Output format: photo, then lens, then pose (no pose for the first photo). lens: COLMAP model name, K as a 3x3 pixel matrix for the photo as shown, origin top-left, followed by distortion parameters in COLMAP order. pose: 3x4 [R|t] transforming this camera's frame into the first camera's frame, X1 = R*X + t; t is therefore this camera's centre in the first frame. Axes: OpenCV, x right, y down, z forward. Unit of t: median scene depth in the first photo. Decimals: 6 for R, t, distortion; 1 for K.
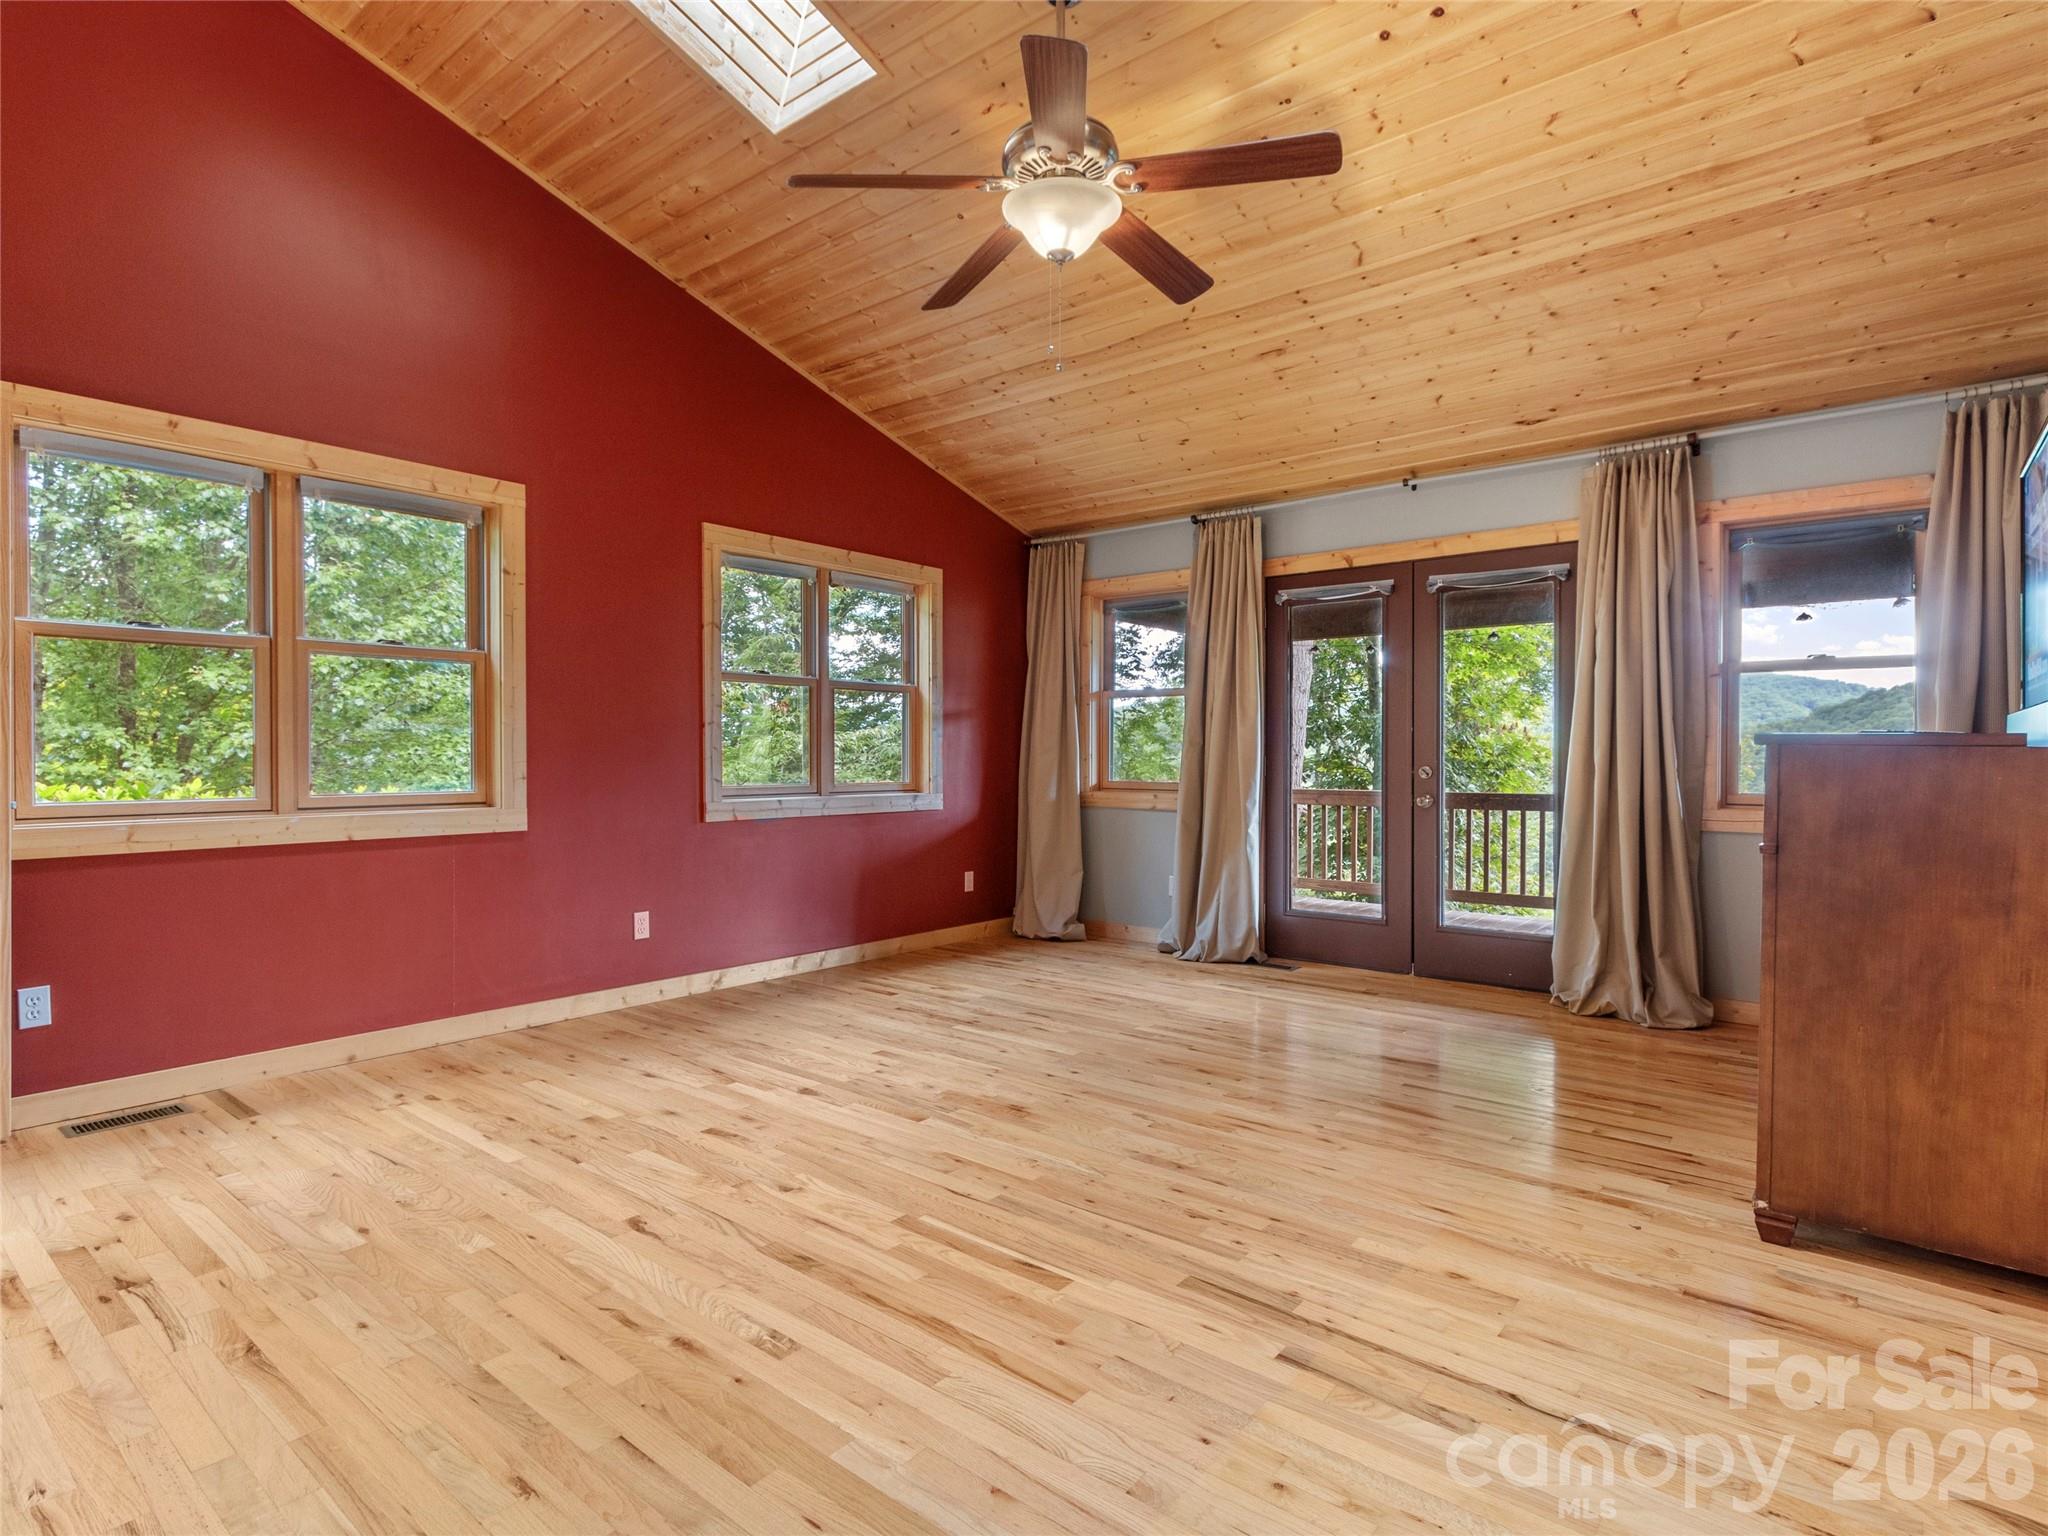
lens RADIAL K [[1073.7, 0, 1024.0], [0, 1073.7, 768.0], [0, 0, 1]] dist [0.006821, -0.000189]
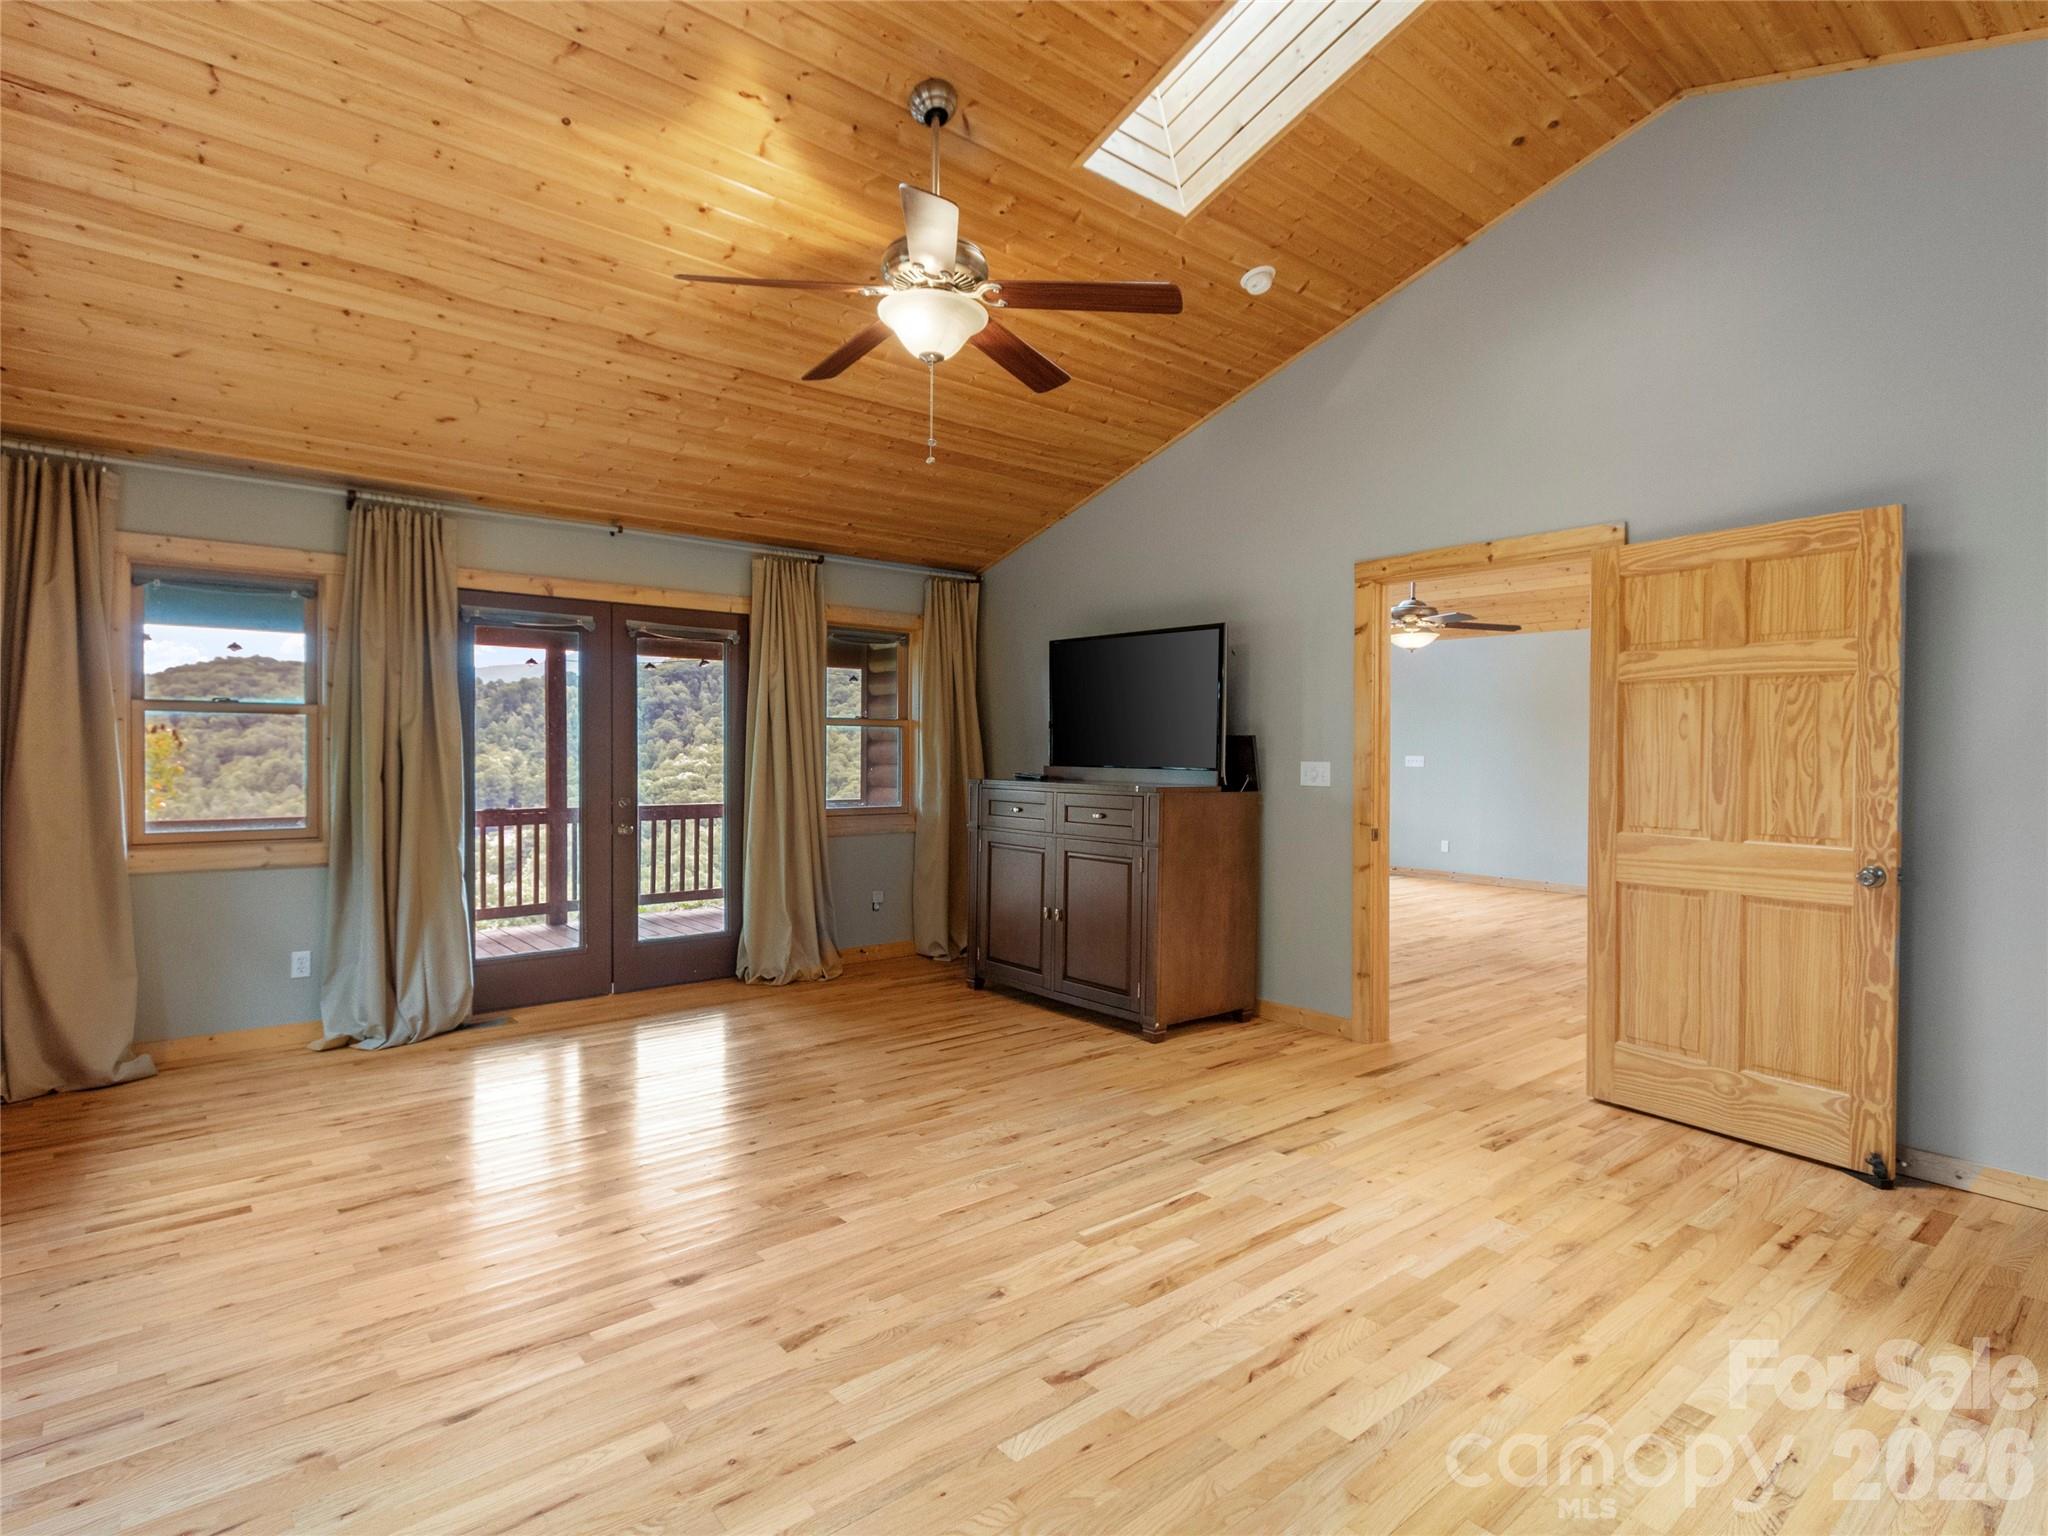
lens RADIAL K [[1045.4, 0, 1024.0], [0, 1045.4, 768.0], [0, 0, 1]] dist [0.004642, 0.000846]
pose [[0.183436, -0.018220, 0.982863, -0.952459], [0.004358, 0.999833, 0.017722, -0.077498], [-0.983022, 0.001033, 0.183485, 0.686064]]
